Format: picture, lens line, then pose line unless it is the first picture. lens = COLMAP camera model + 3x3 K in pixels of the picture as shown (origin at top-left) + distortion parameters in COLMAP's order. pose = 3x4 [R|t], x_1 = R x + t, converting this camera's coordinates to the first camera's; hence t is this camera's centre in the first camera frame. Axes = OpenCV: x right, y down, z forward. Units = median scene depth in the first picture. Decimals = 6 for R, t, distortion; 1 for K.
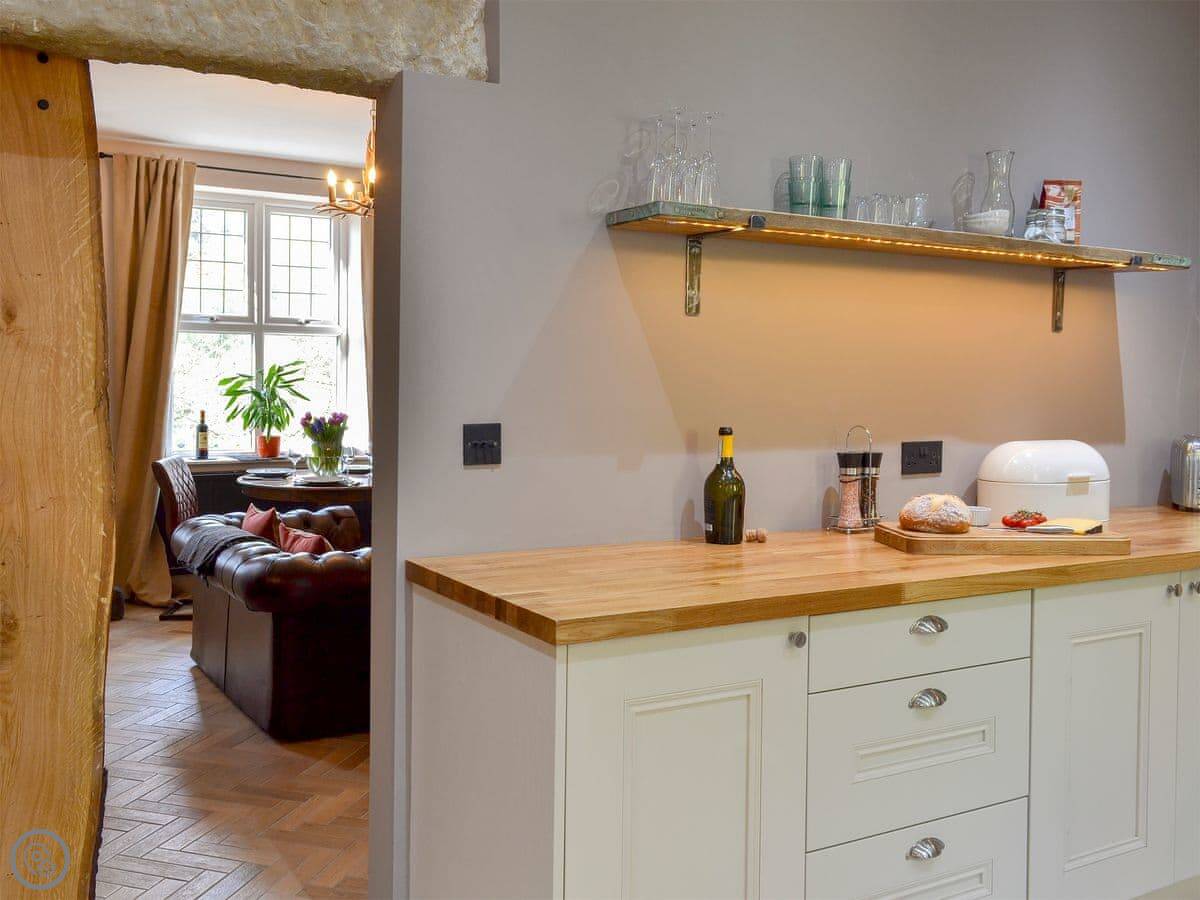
lens RADIAL K [[1114.6, 0, 553.8], [0, 1114.6, 394.3], [0, 0, 1]] dist [-0.010834, 0.000000]
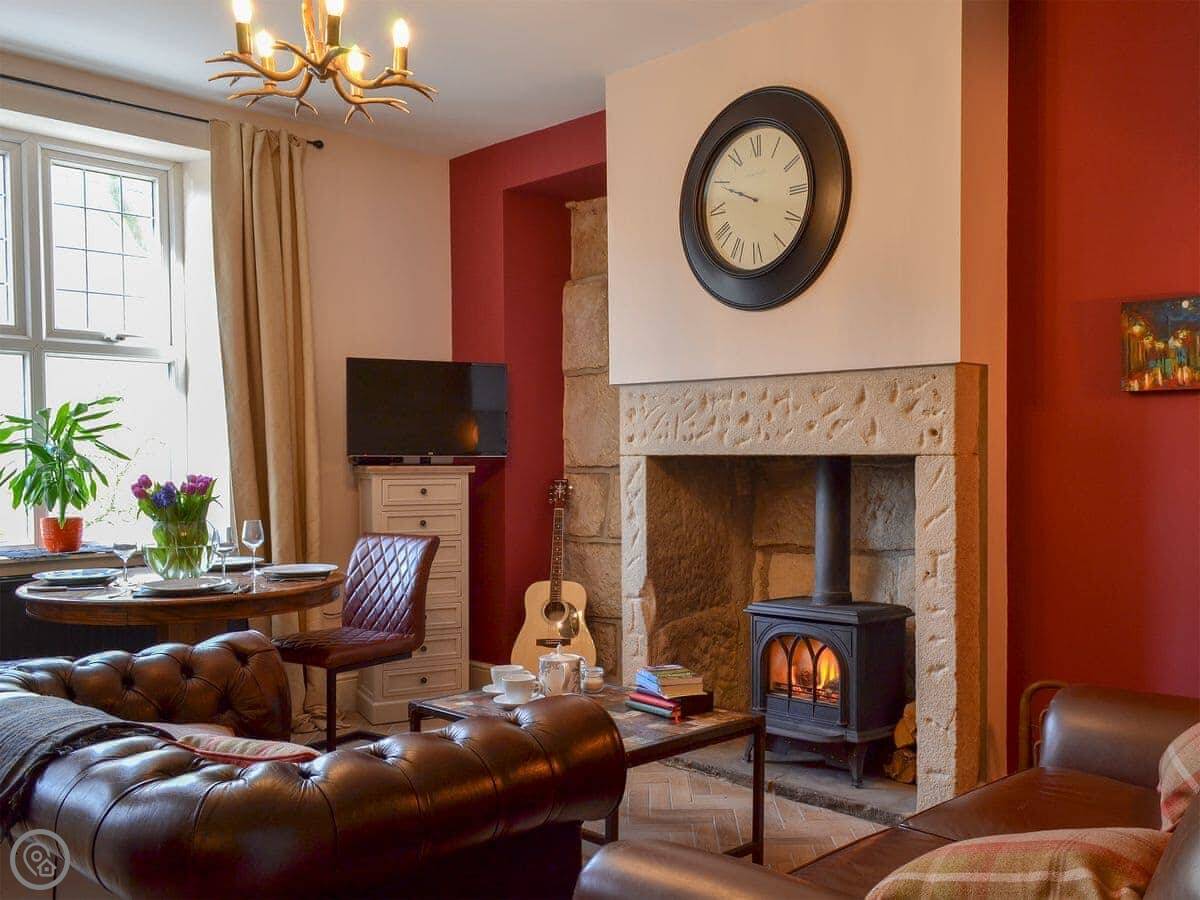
lens RADIAL K [[1114.6, 0, 722.4], [0, 1114.6, 490.3], [0, 0, 1]] dist [-0.010834, 0.000000]
pose [[0.944712, -0.024149, 0.327011, -0.116631], [0.017601, 0.999581, 0.022969, 0.015642], [-0.327429, -0.015943, 0.944741, 0.312205]]
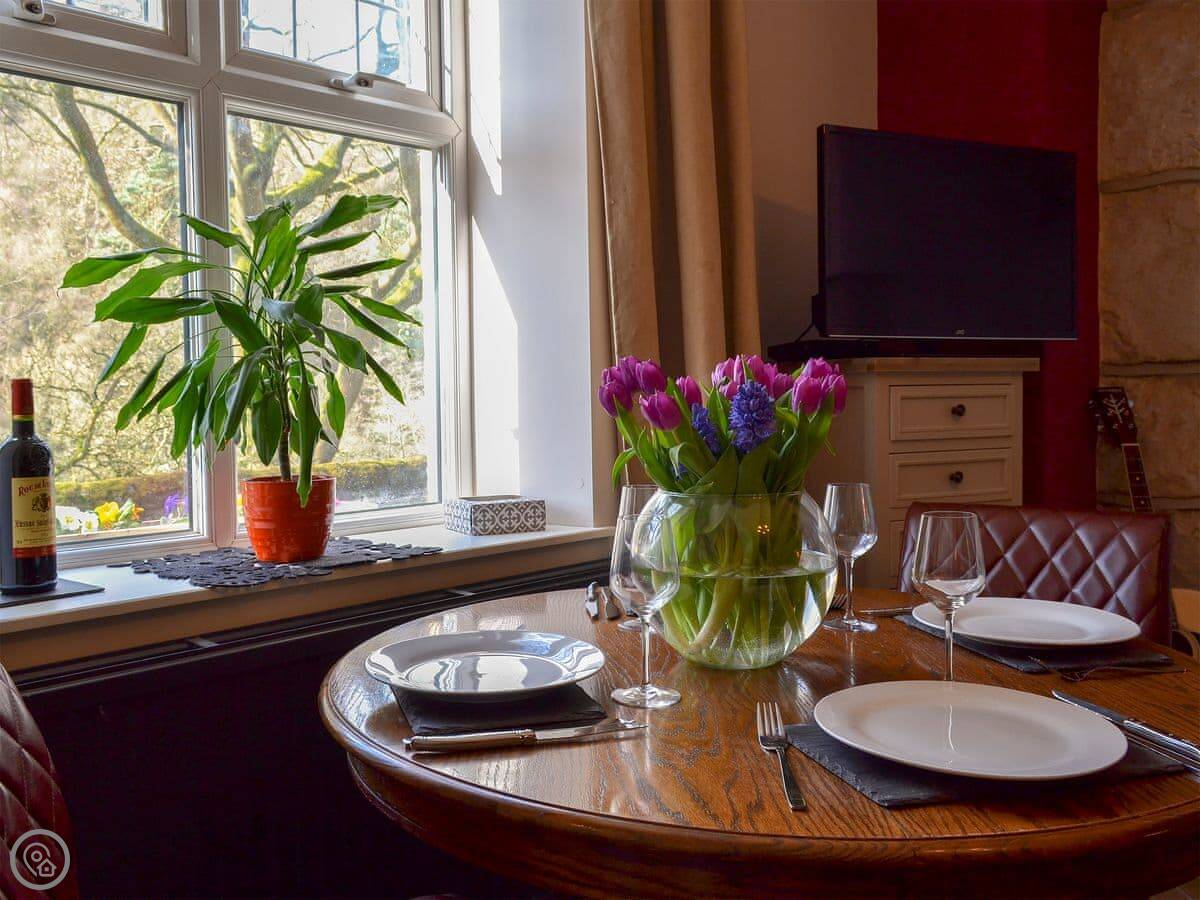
lens RADIAL K [[1114.6, 0, 572.2], [0, 1114.6, 434.1], [0, 0, 1]] dist [-0.010834, 0.000000]
pose [[0.963866, -0.037496, 0.263734, -0.276538], [0.030258, 0.999047, 0.031455, 0.022636], [-0.264662, -0.022338, 0.964082, 0.777493]]
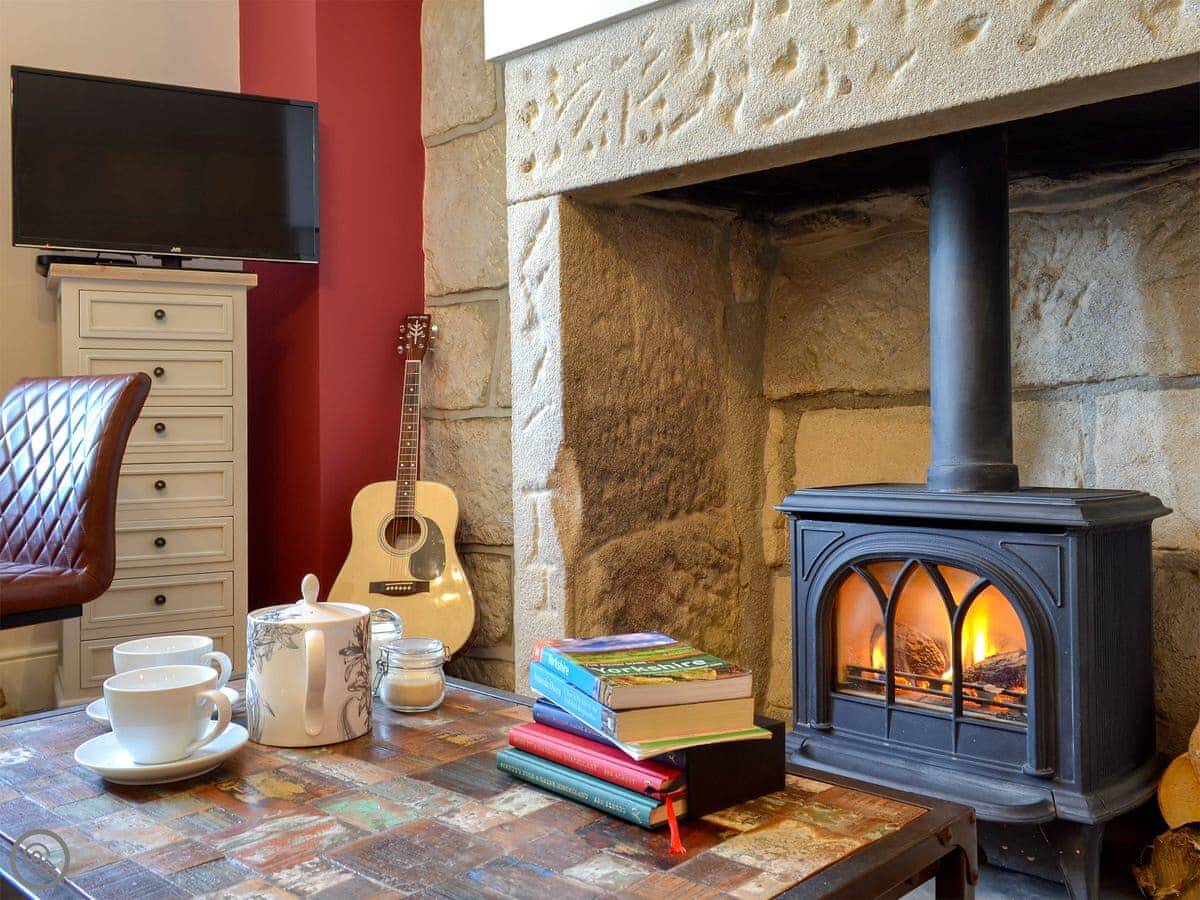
lens RADIAL K [[1114.6, 0, 623.0], [0, 1114.6, 420.4], [0, 0, 1]] dist [-0.010834, 0.000000]
pose [[0.948771, -0.024071, 0.315045, -0.028746], [0.025441, 0.999676, -0.000235, 0.074381], [-0.314937, 0.008238, 0.949077, 0.639835]]
